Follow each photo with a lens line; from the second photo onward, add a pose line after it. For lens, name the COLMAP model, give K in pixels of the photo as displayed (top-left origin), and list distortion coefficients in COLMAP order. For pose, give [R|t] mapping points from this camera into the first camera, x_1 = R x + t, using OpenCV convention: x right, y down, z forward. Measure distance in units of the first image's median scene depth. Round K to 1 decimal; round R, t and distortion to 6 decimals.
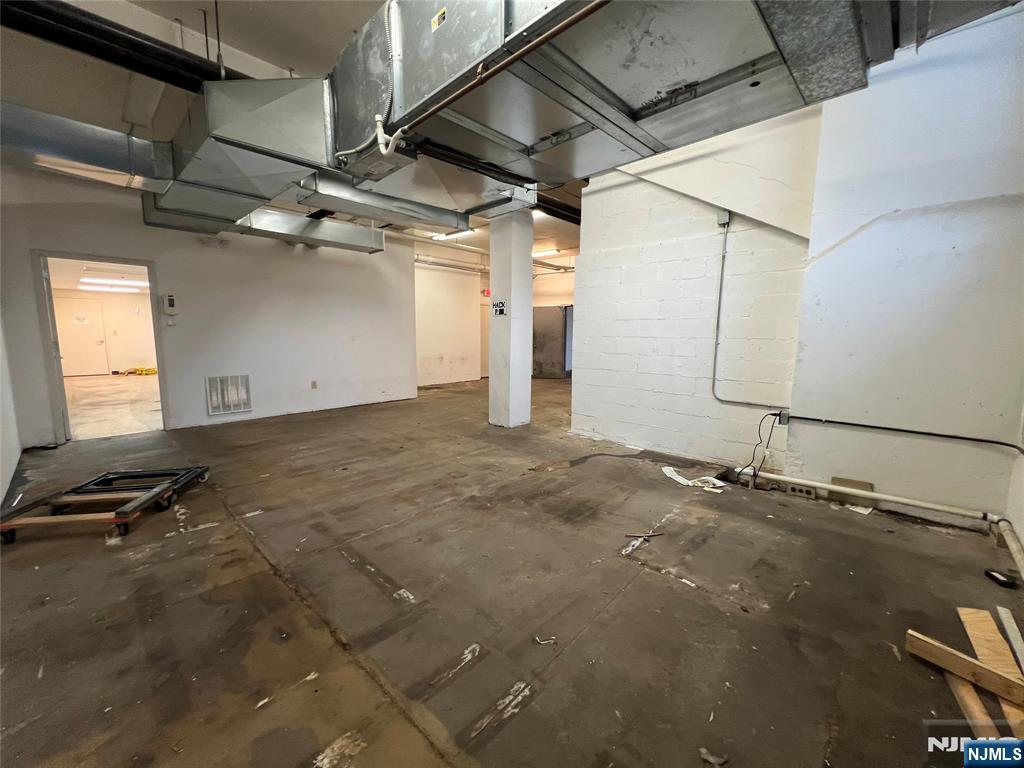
lens RADIAL K [[408.8, 0, 515.2], [0, 408.8, 383.2], [0, 0, 1]] dist [-0.001082, -0.000162]
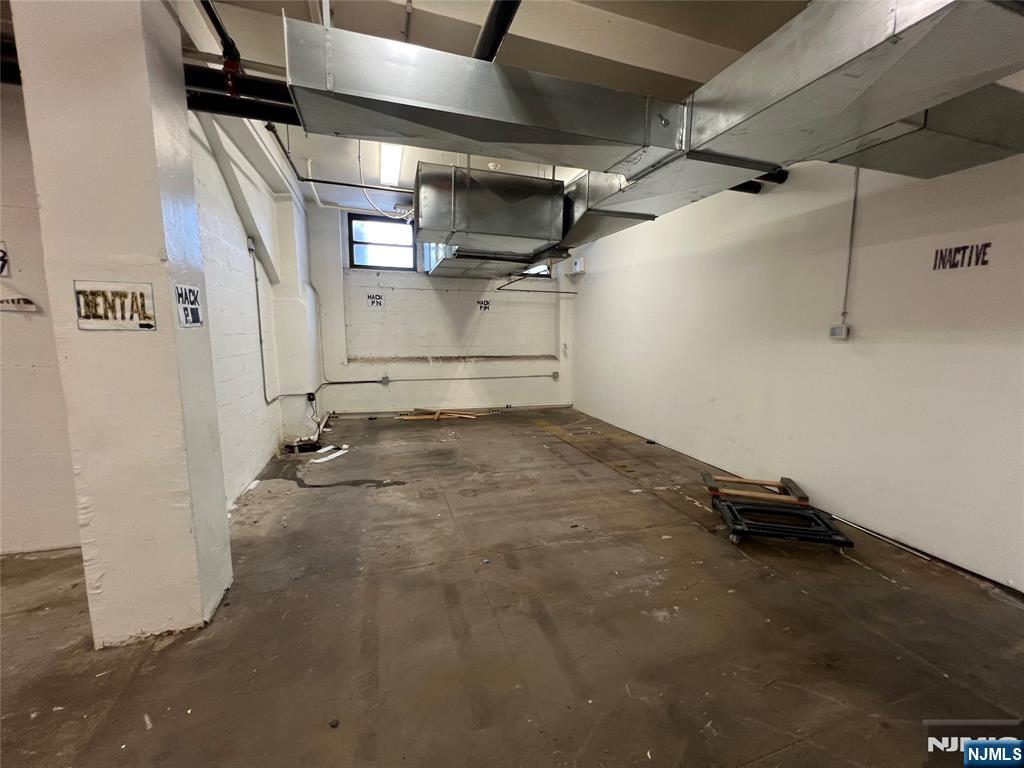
lens RADIAL K [[408.8, 0, 512.5], [0, 408.8, 382.6], [0, 0, 1]] dist [-0.001082, -0.000162]
pose [[-0.875079, -0.076135, 0.477955, -0.754933], [0.046573, 0.969720, 0.239739, -0.300411], [-0.481735, 0.232051, -0.845035, 1.876752]]
